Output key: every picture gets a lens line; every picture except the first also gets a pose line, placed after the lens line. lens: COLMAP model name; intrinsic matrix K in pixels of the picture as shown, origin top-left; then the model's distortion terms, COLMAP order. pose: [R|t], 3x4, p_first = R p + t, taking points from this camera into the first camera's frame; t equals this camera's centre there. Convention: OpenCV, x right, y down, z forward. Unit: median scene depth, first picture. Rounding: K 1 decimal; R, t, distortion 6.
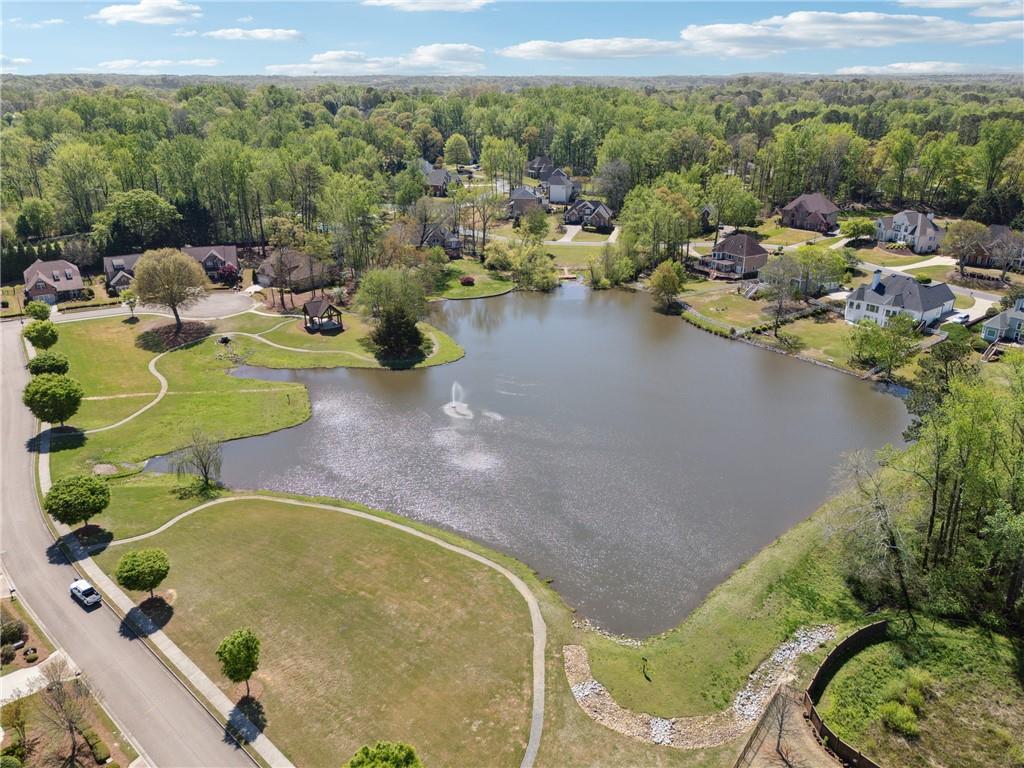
lens RADIAL K [[742.3, 0, 512.0], [0, 742.3, 384.0], [0, 0, 1]] dist [0.041476, -0.008055]
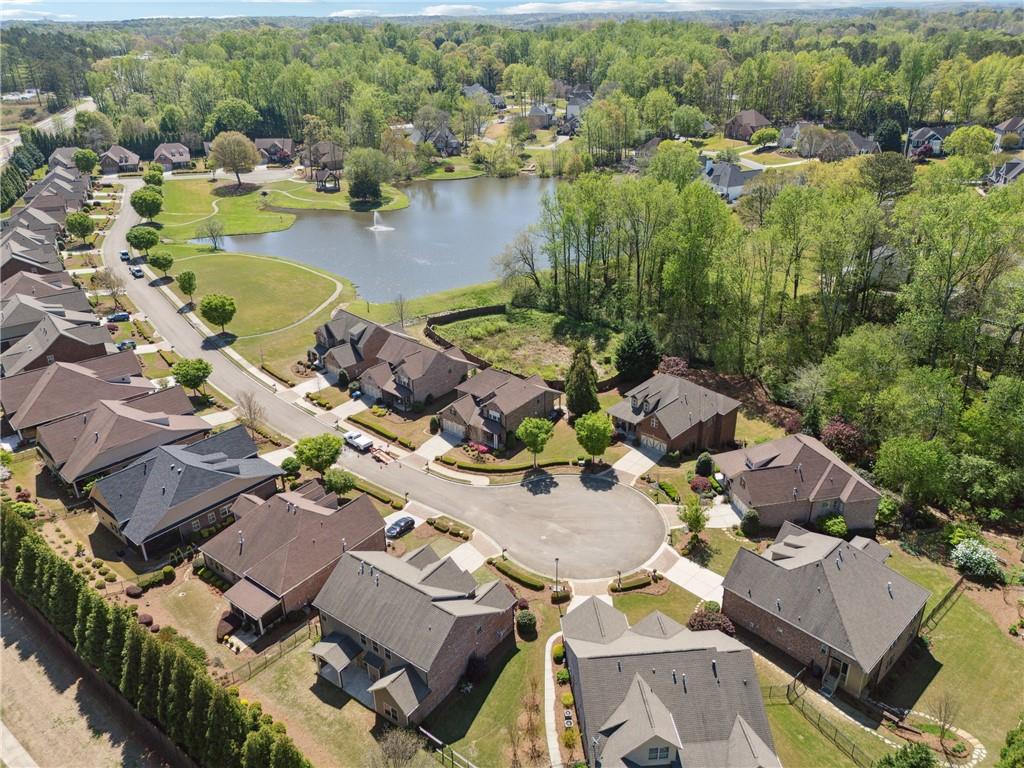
lens RADIAL K [[742.3, 0, 512.0], [0, 742.3, 384.0], [0, 0, 1]] dist [0.041476, -0.008055]
pose [[0.979232, 0.079814, -0.186372, 0.361232], [-0.066931, 0.994977, 0.074432, 0.153564], [0.191377, -0.060412, 0.979656, -0.357515]]
